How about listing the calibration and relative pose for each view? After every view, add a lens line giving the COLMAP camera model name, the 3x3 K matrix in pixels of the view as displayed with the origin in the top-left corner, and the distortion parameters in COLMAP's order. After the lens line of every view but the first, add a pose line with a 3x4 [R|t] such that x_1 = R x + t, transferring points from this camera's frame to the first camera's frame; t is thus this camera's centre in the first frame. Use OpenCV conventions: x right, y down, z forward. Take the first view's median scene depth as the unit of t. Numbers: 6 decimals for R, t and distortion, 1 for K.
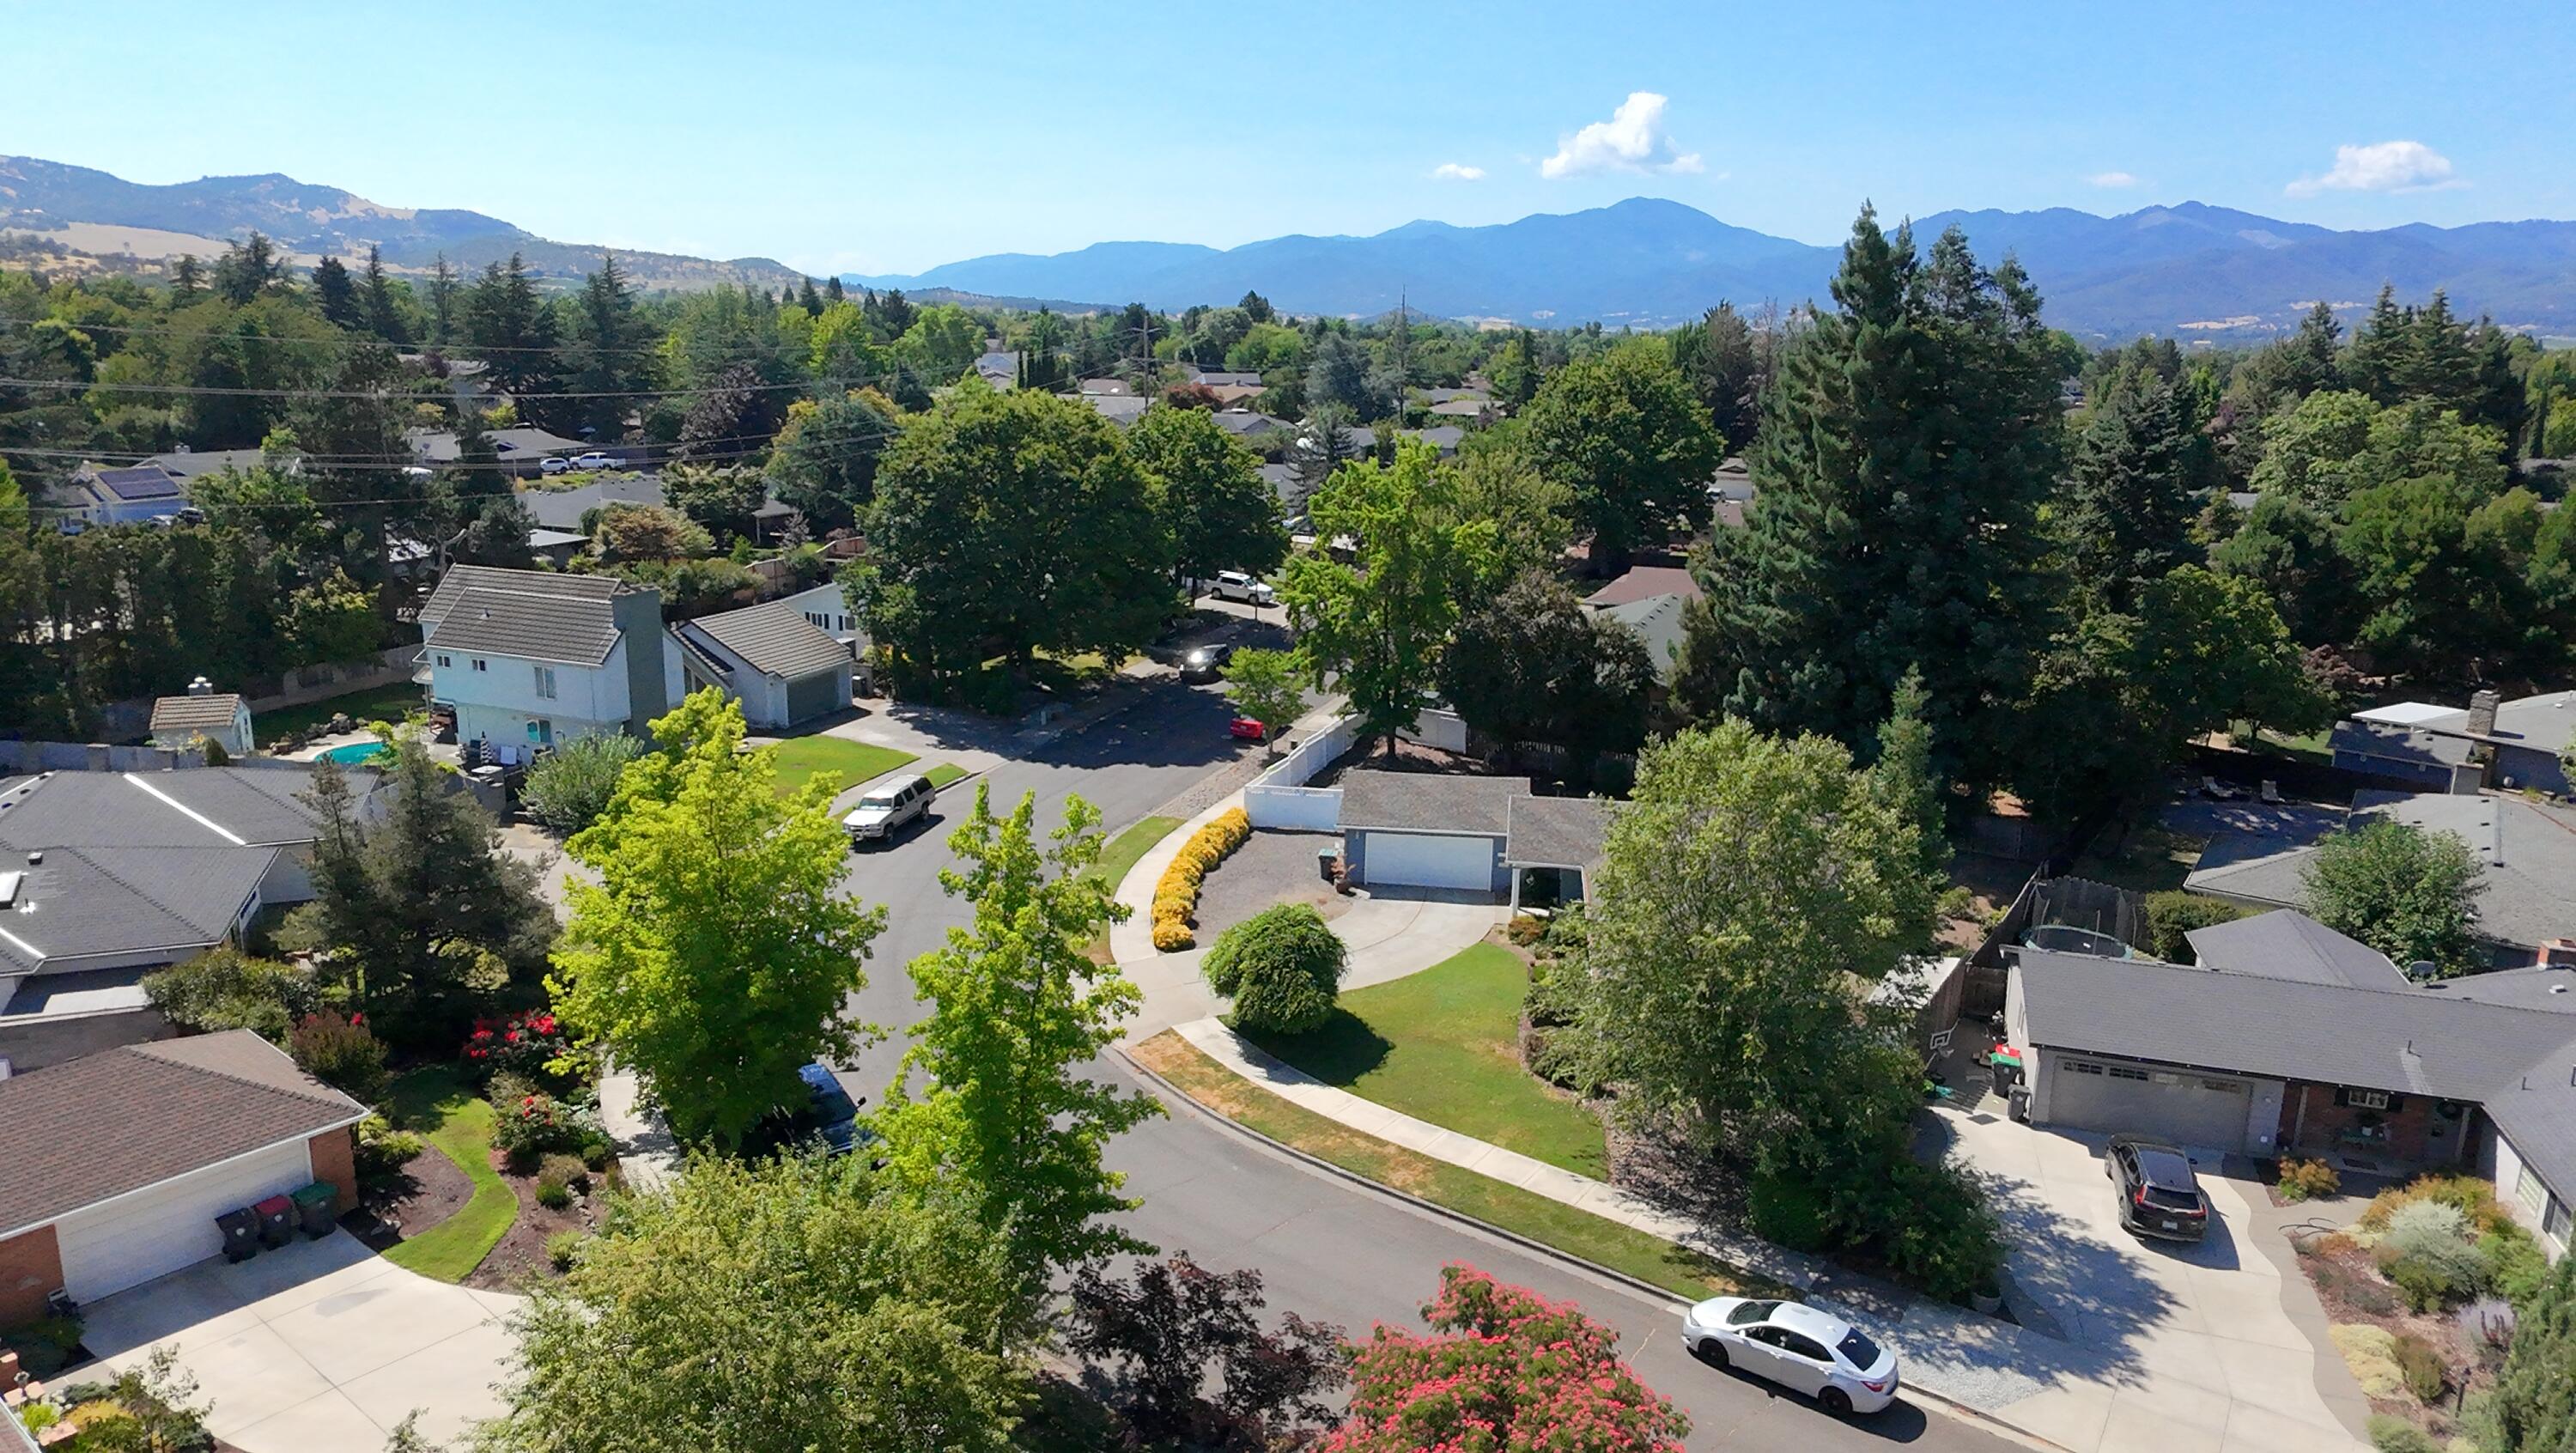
lens RADIAL K [[1683.1, 0, 1288.0], [0, 1683.1, 726.5], [0, 0, 1]] dist [0.003216, 0.003380]
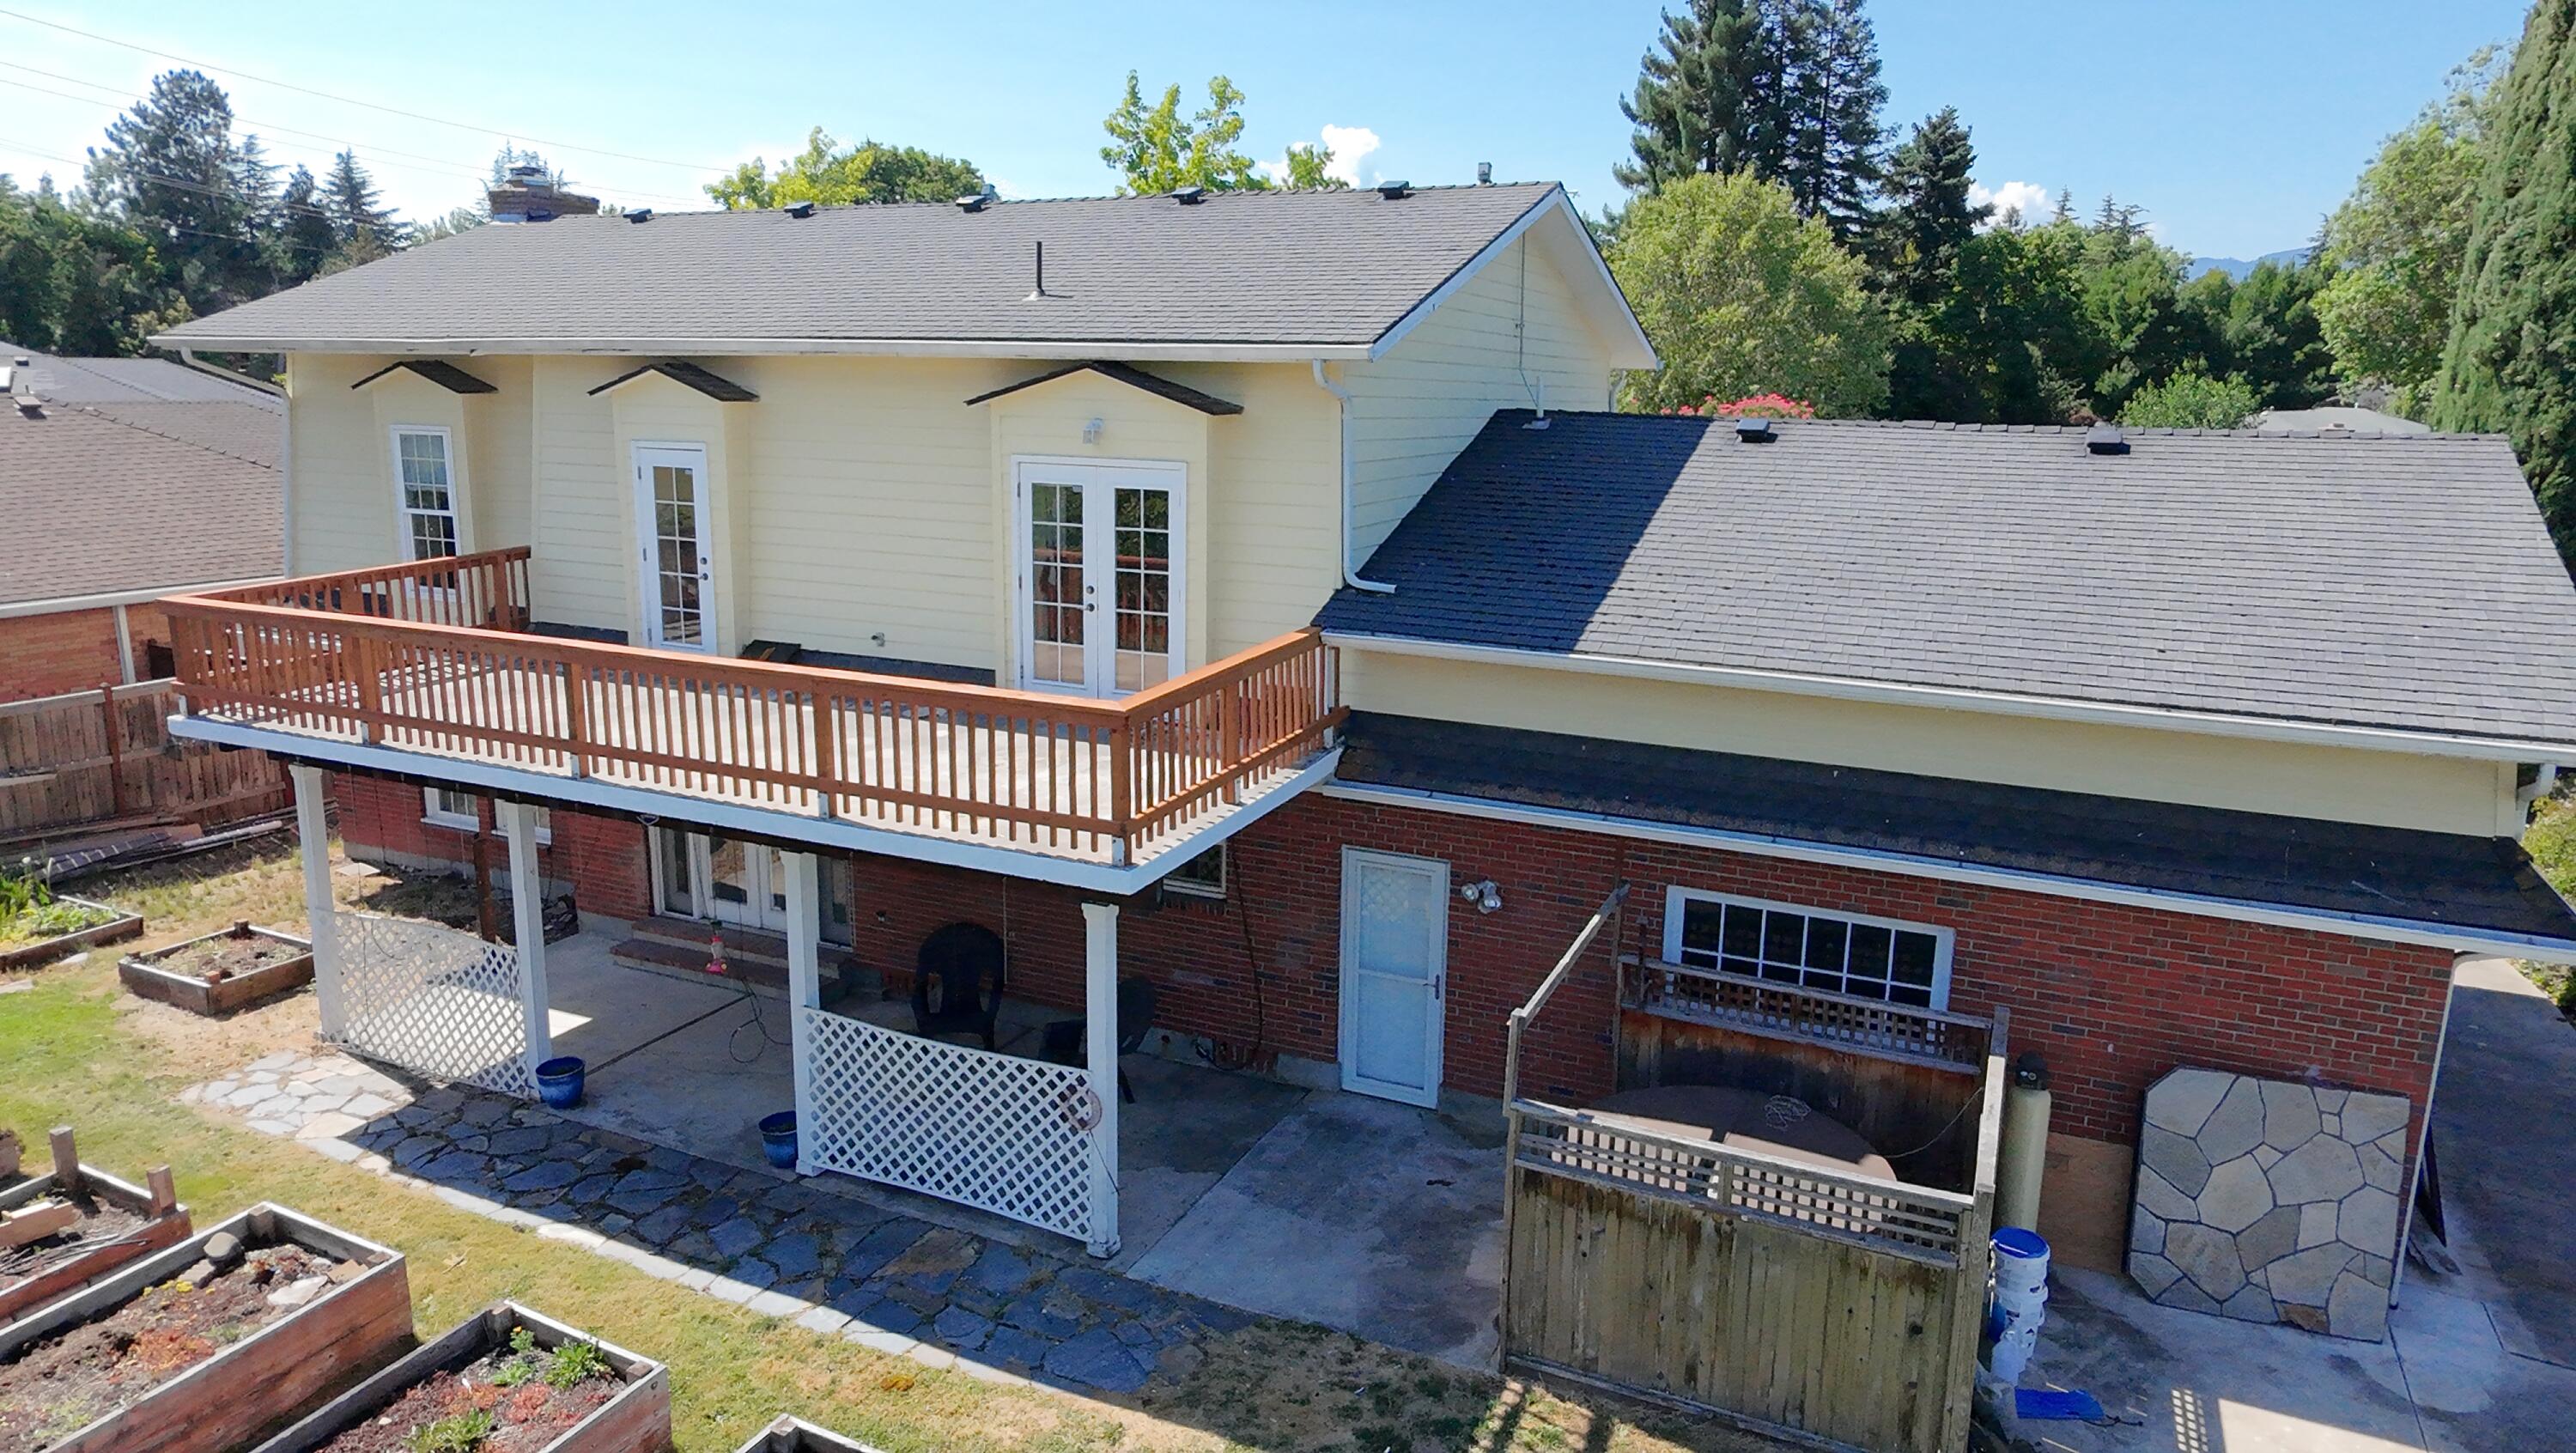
lens RADIAL K [[1683.1, 0, 1288.0], [0, 1683.1, 726.5], [0, 0, 1]] dist [0.003216, 0.003380]
pose [[0.986459, -0.034187, 0.160405, -0.101021], [0.037283, 0.999171, -0.016330, 0.179308], [-0.159714, 0.022089, 0.986916, -0.037912]]
